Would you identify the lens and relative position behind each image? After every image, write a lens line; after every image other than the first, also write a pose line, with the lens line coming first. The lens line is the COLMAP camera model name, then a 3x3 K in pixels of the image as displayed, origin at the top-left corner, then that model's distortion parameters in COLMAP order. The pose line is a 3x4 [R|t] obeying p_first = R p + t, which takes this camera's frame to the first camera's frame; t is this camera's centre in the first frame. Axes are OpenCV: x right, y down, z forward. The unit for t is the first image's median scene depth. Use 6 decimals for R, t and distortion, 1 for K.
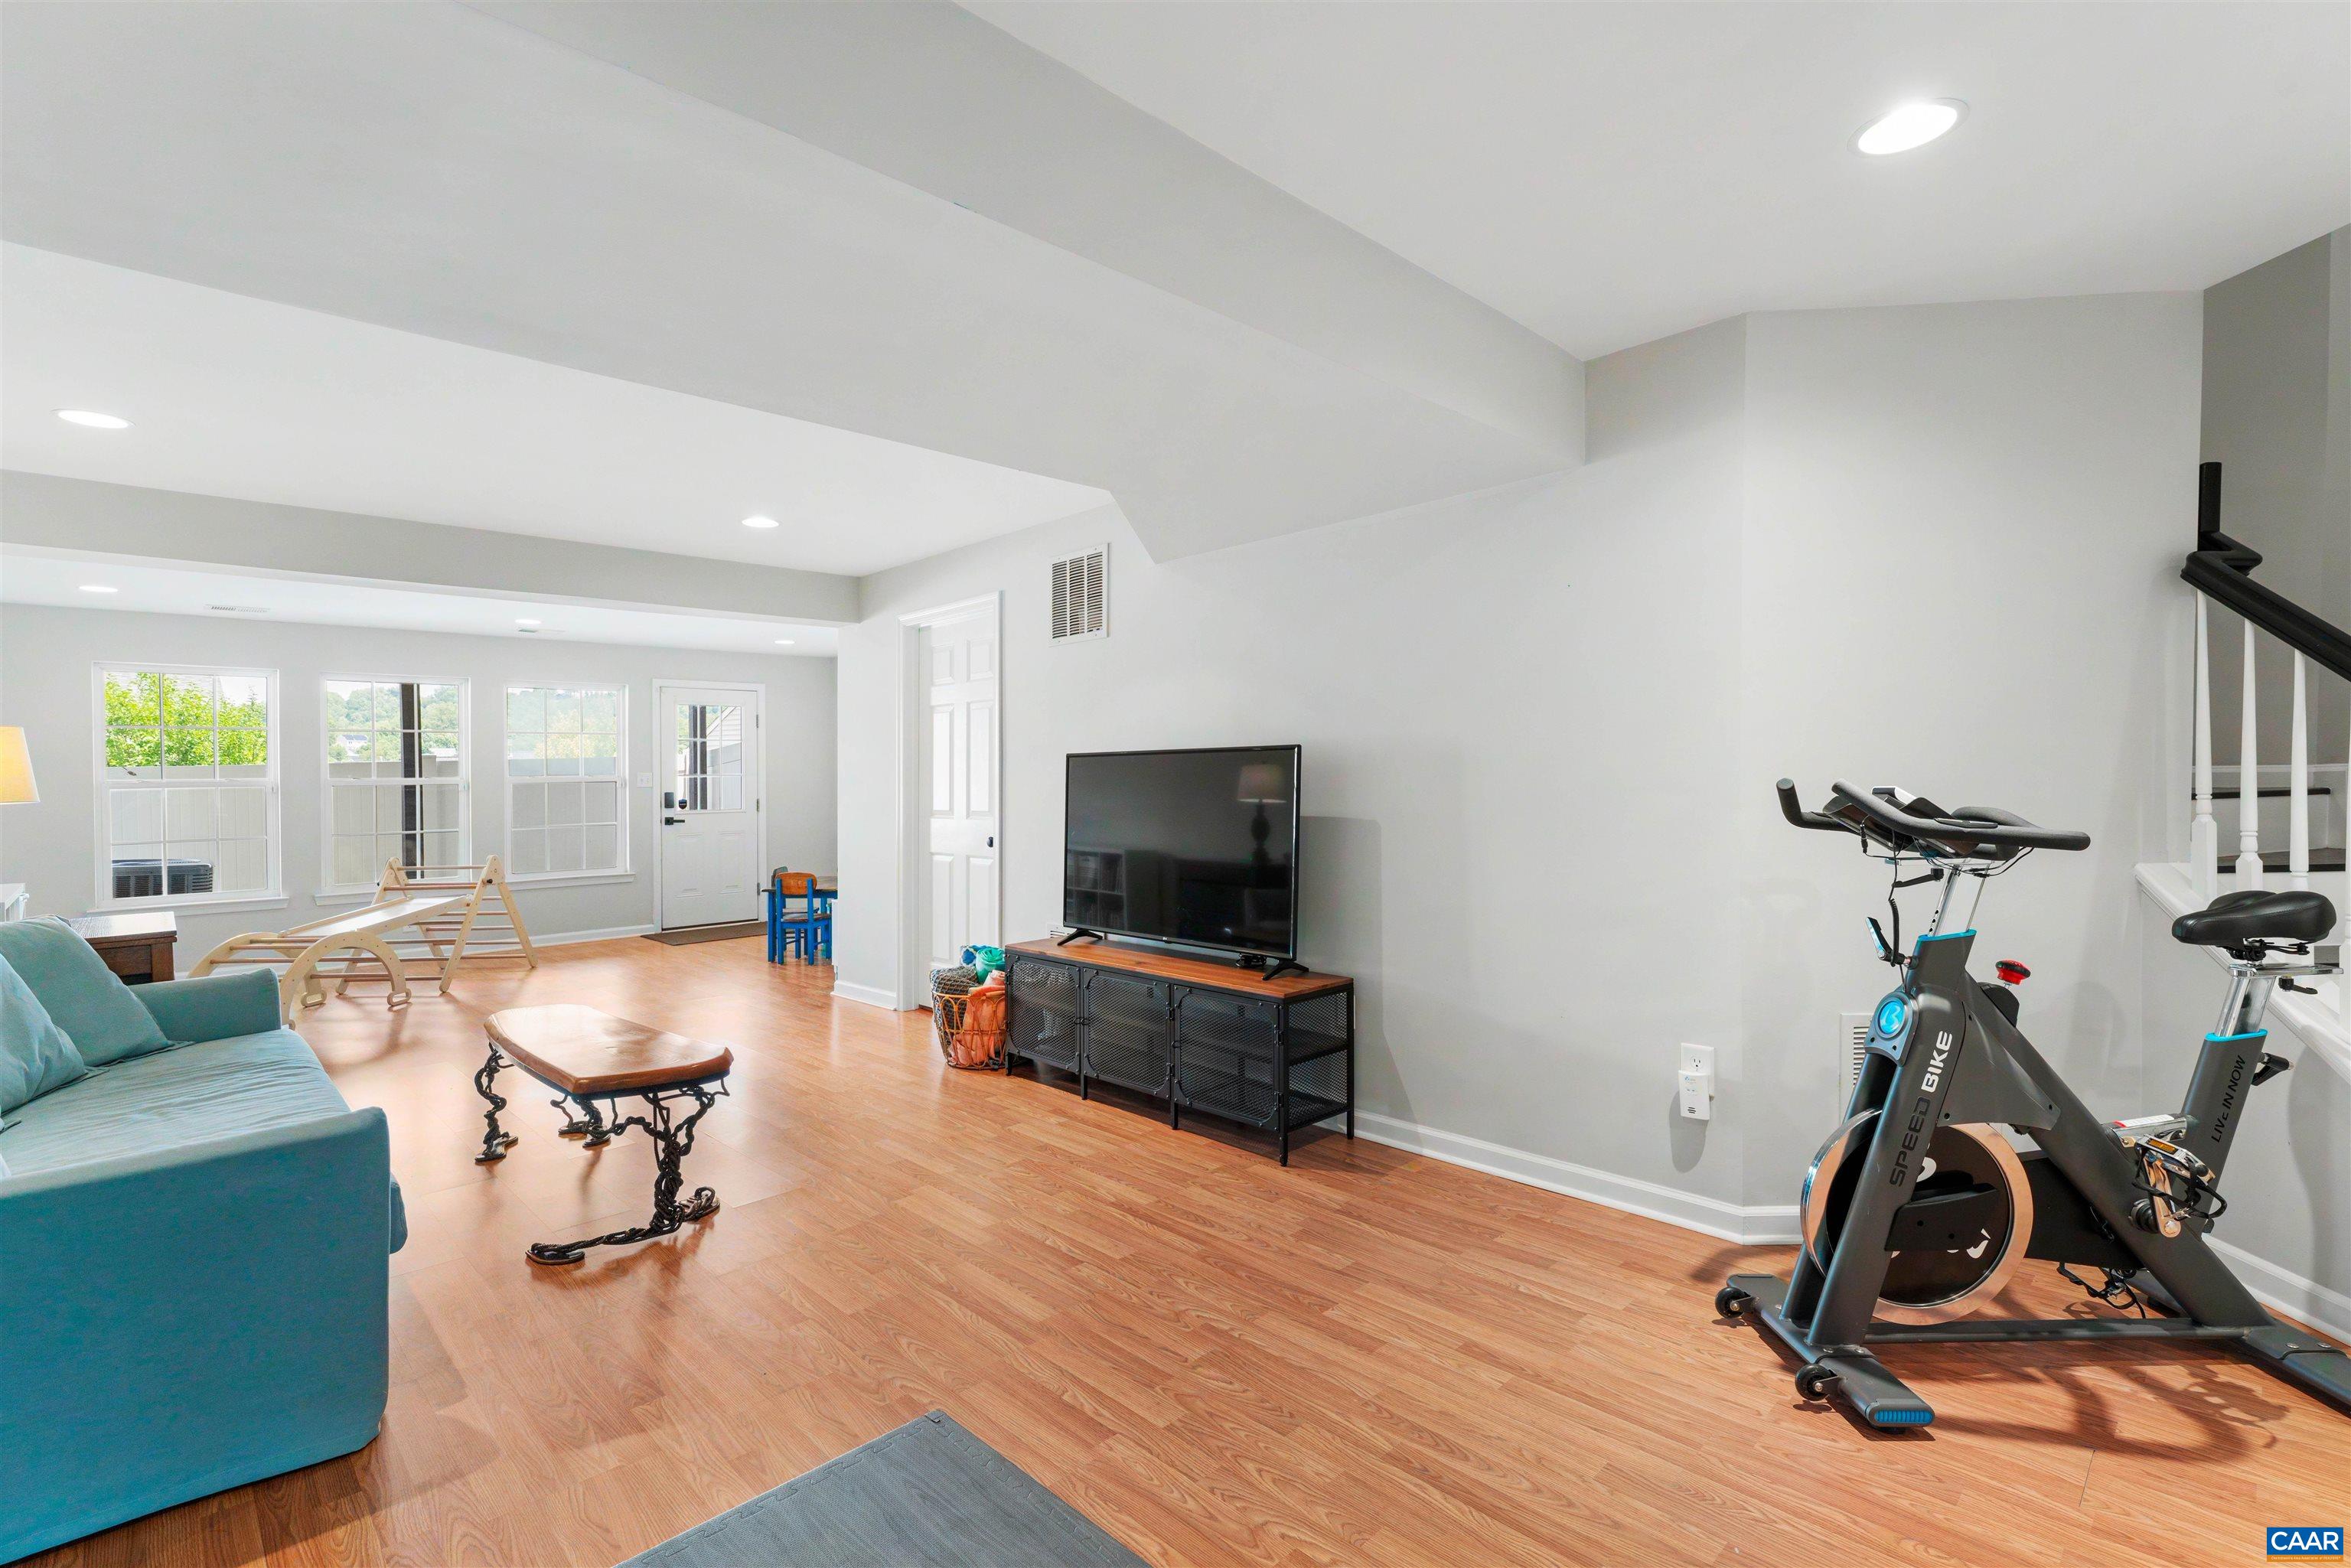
lens RADIAL K [[1084.1, 0, 1181.7], [0, 1084.1, 792.6], [0, 0, 1]] dist [-0.000842, 0.001555]
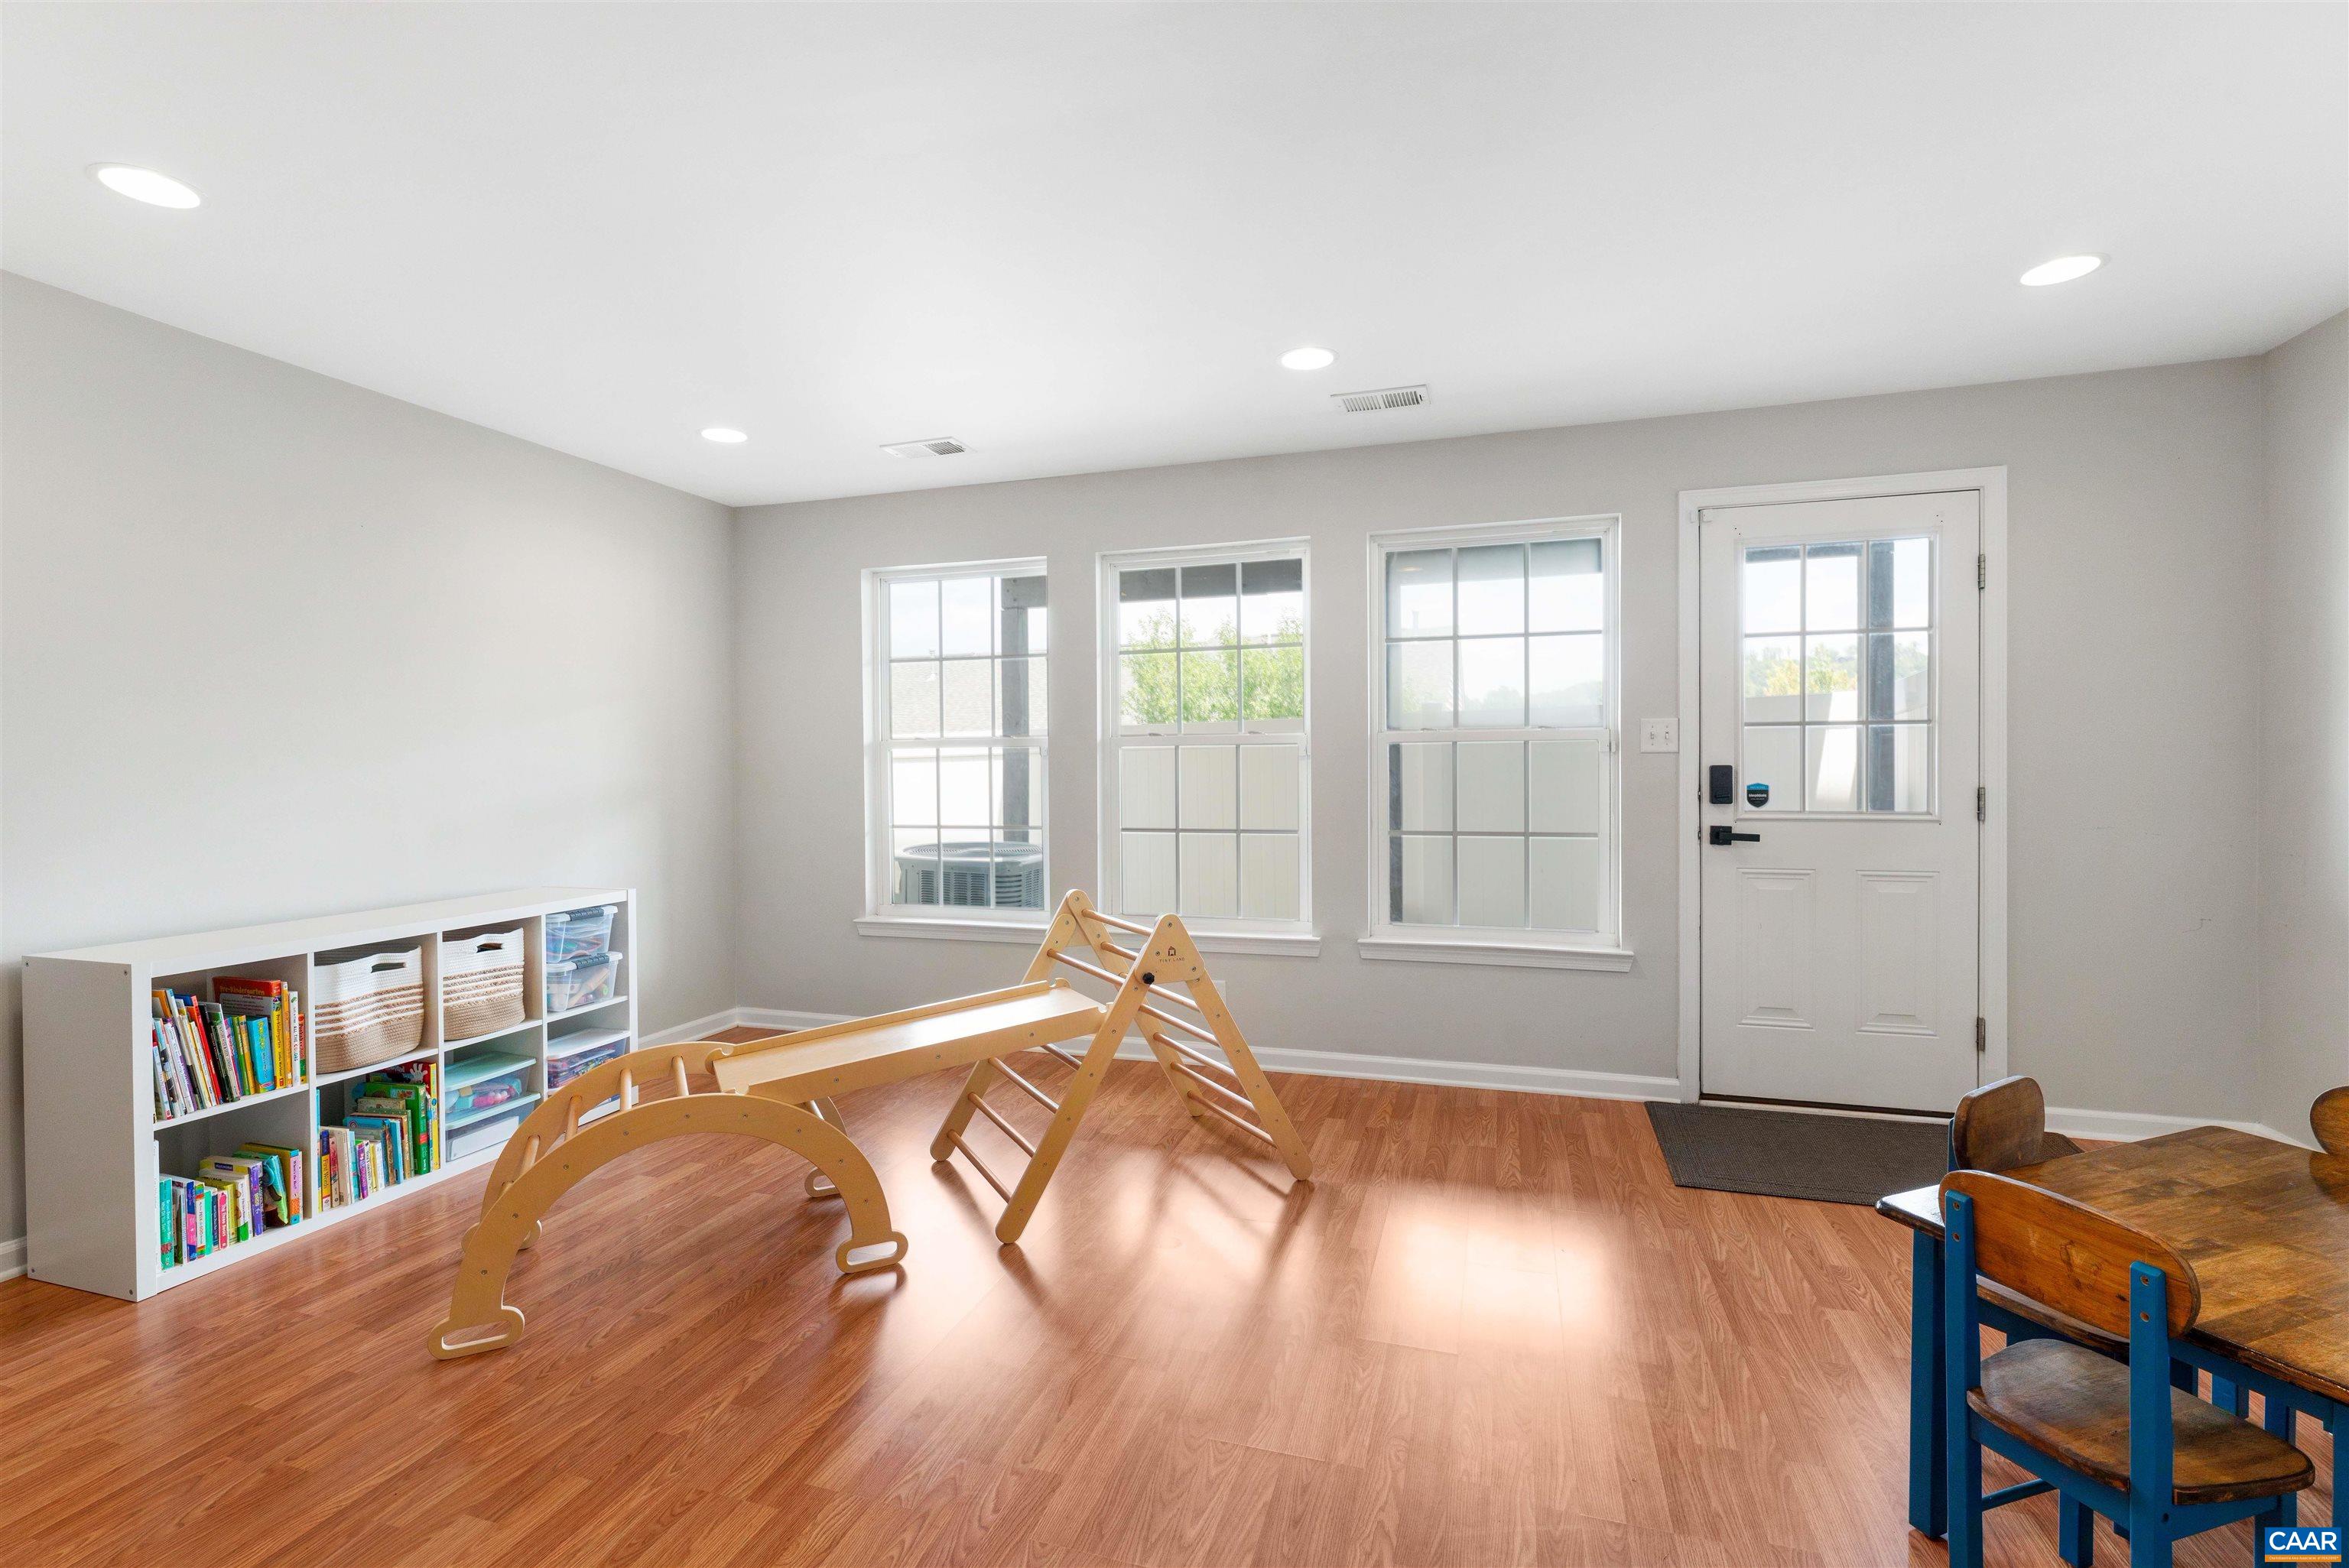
lens RADIAL K [[1083.1, 0, 1174.8], [0, 1083.1, 773.5], [0, 0, 1]] dist [-0.000842, 0.001555]
pose [[0.480906, 0.012761, -0.876679, -0.363320], [-0.007434, 0.999917, 0.010477, -0.000106], [0.876741, 0.001479, 0.480961, 1.061761]]
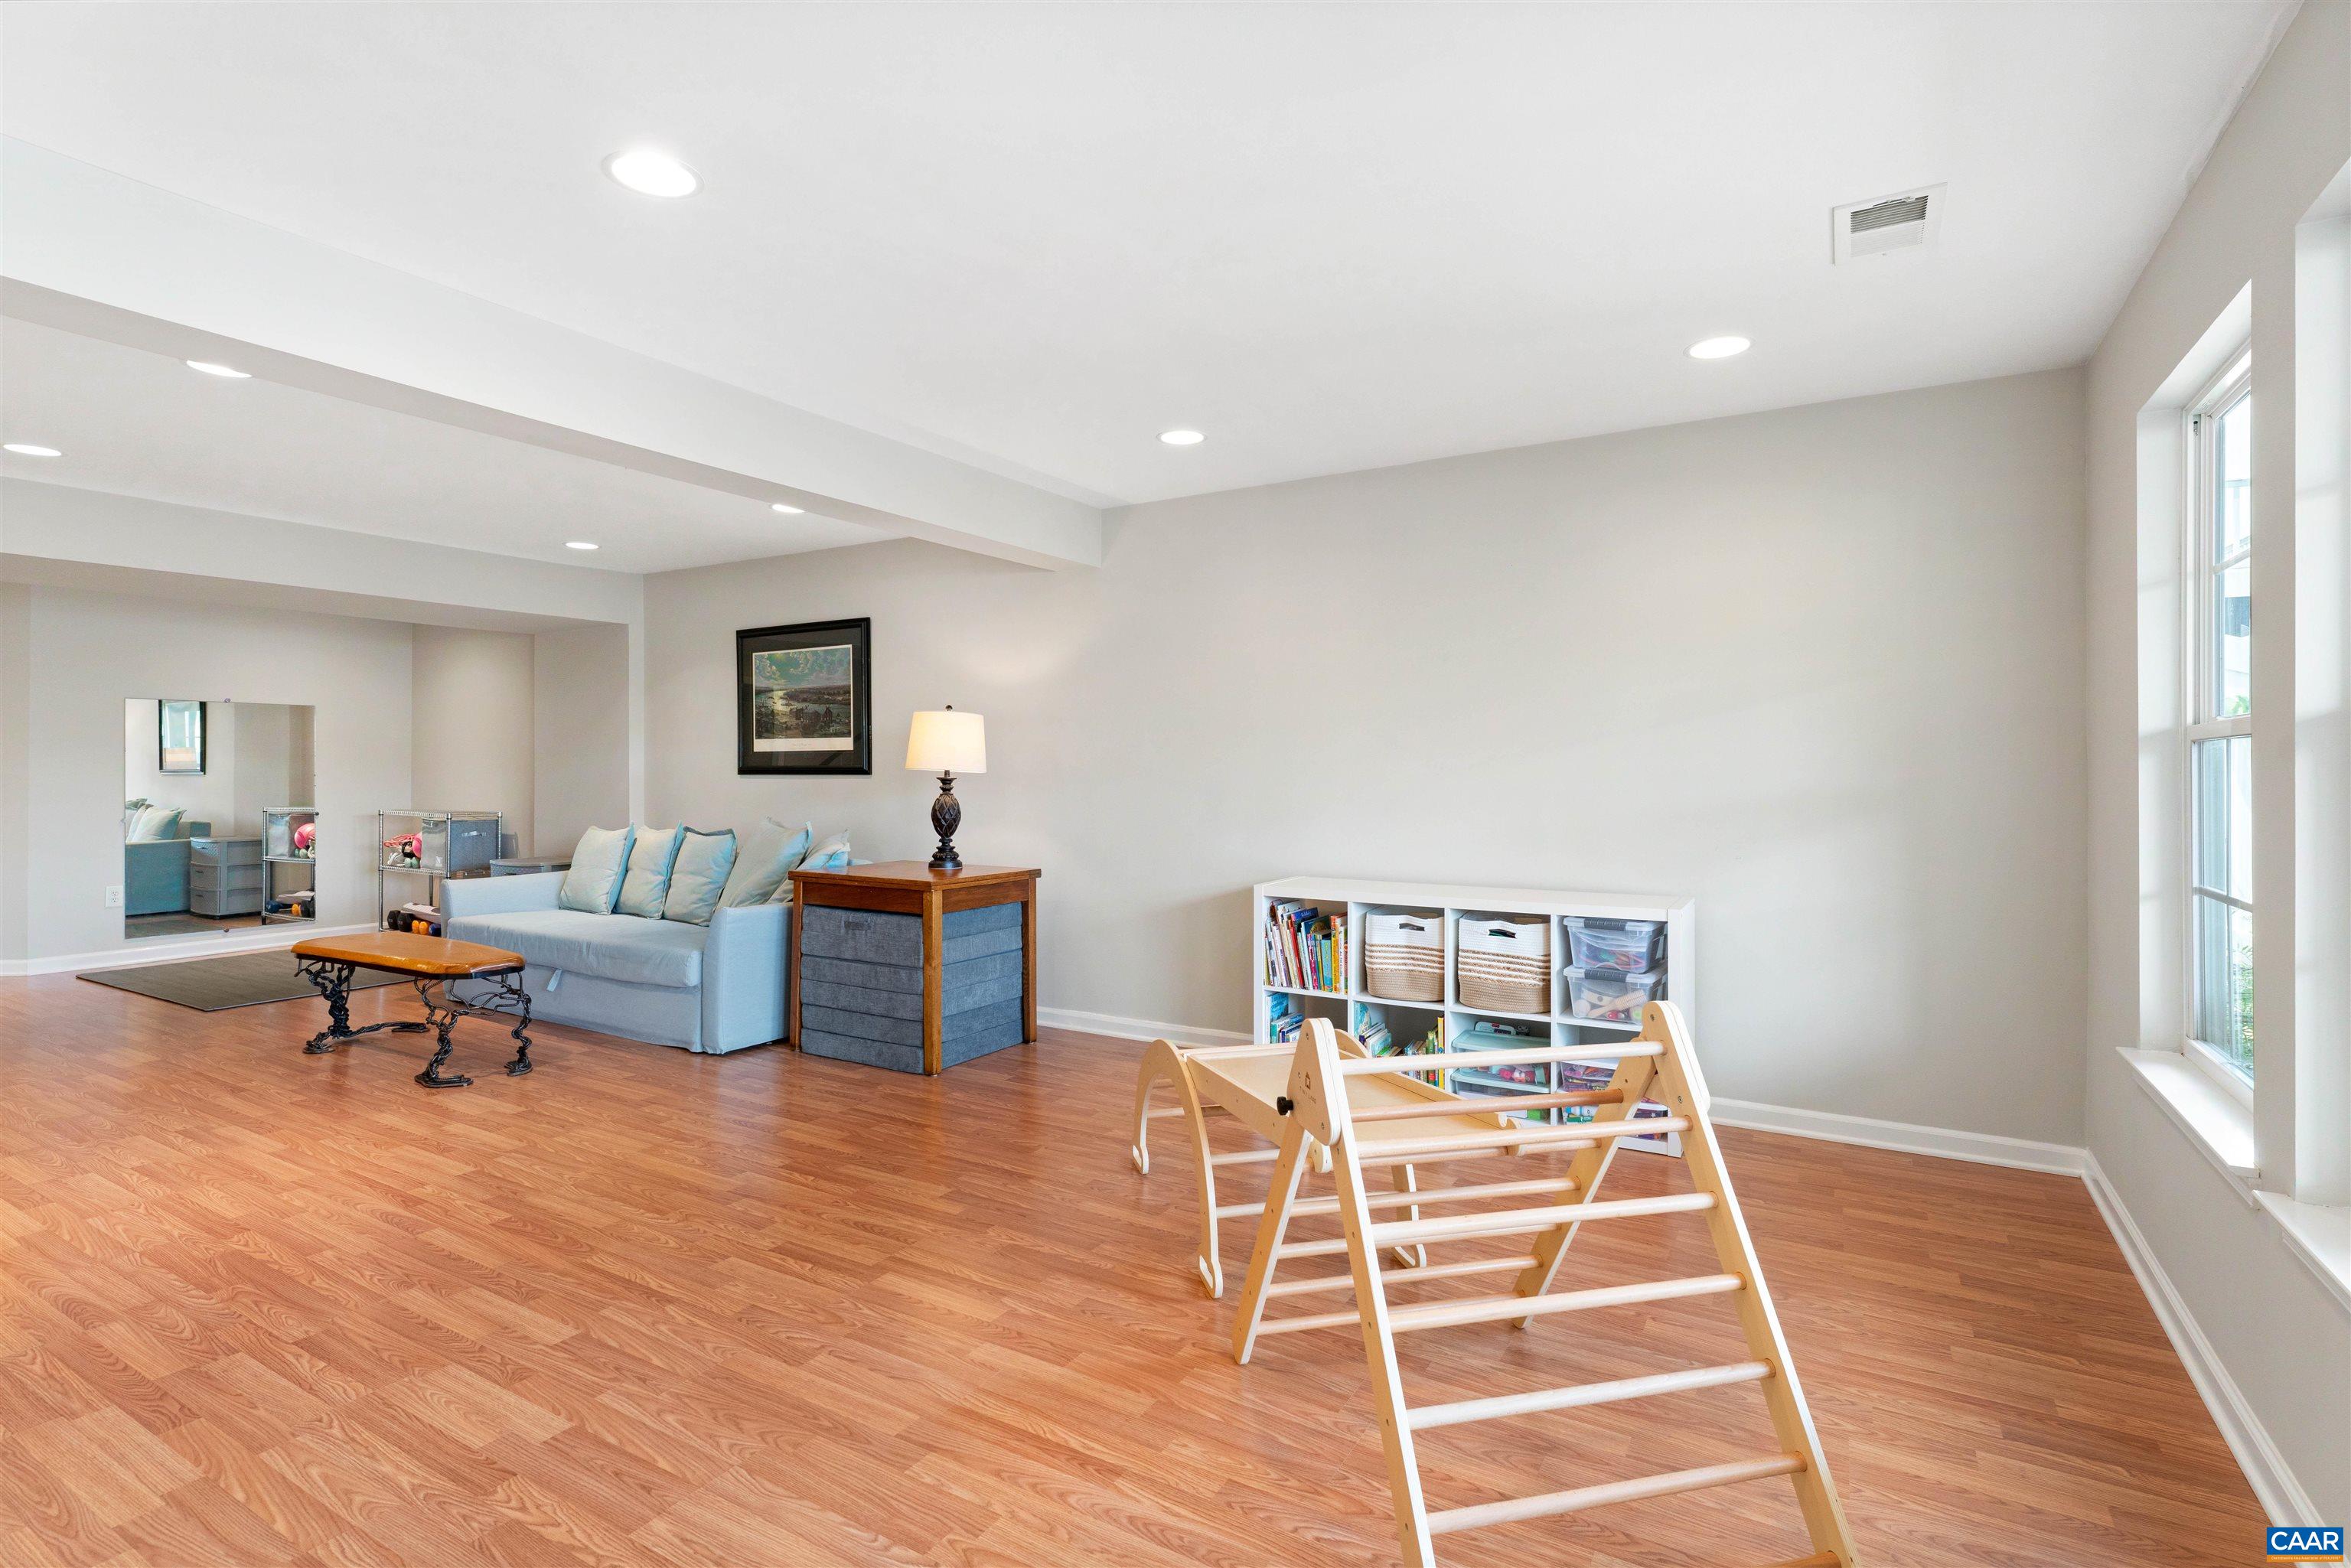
lens RADIAL K [[1144.7, 0, 1160.1], [0, 1144.7, 764.3], [0, 0, 1]] dist [-0.005451, 0.000058]
pose [[-0.969700, 0.004552, -0.244256, -1.017153], [0.001575, 0.999922, 0.012385, -0.010742], [0.244294, 0.011625, -0.969632, 2.170729]]
